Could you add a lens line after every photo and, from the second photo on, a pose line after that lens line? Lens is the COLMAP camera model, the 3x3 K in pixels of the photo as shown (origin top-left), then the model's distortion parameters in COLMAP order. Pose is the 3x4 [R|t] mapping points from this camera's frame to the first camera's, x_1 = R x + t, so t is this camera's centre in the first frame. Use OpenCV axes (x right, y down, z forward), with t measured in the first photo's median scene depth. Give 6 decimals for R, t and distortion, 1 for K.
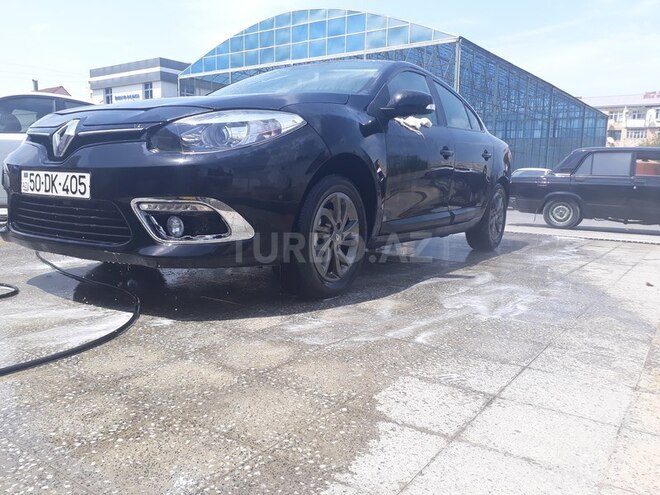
lens RADIAL K [[553.2, 0, 323.8], [0, 553.2, 250.7], [0, 0, 1]] dist [0.016793, -0.045280]
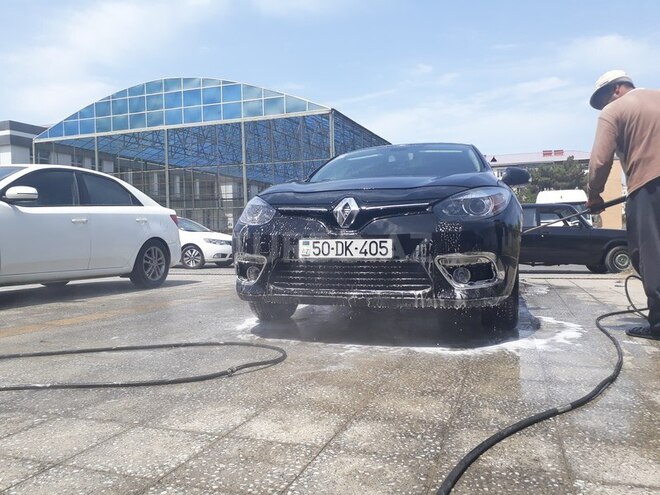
lens RADIAL K [[553.2, 0, 332.5], [0, 553.2, 247.5], [0, 0, 1]] dist [0.016793, -0.045280]
pose [[0.957210, -0.046979, 0.285555, -0.590265], [0.078919, 0.991712, -0.101389, 0.000145], [-0.278425, 0.119586, 0.952984, -0.119915]]
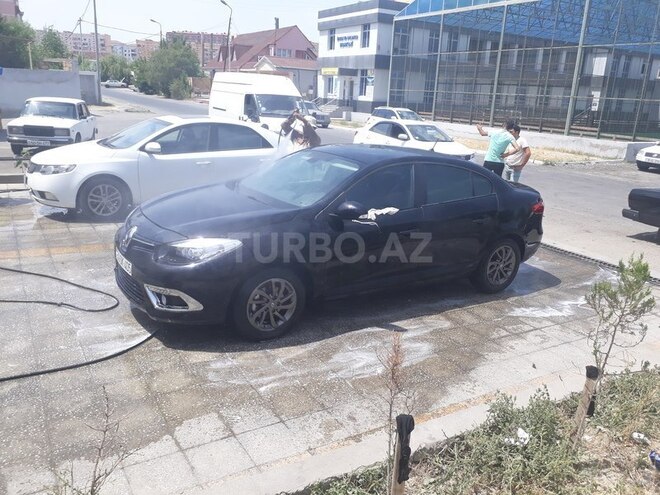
lens RADIAL K [[553.2, 0, 304.2], [0, 553.2, 241.7], [0, 0, 1]] dist [0.016793, -0.045280]
pose [[0.905810, 0.125673, -0.404616, 0.570945], [-0.077747, 0.988083, 0.132845, -0.331544], [0.416489, -0.088875, 0.904786, -0.314268]]
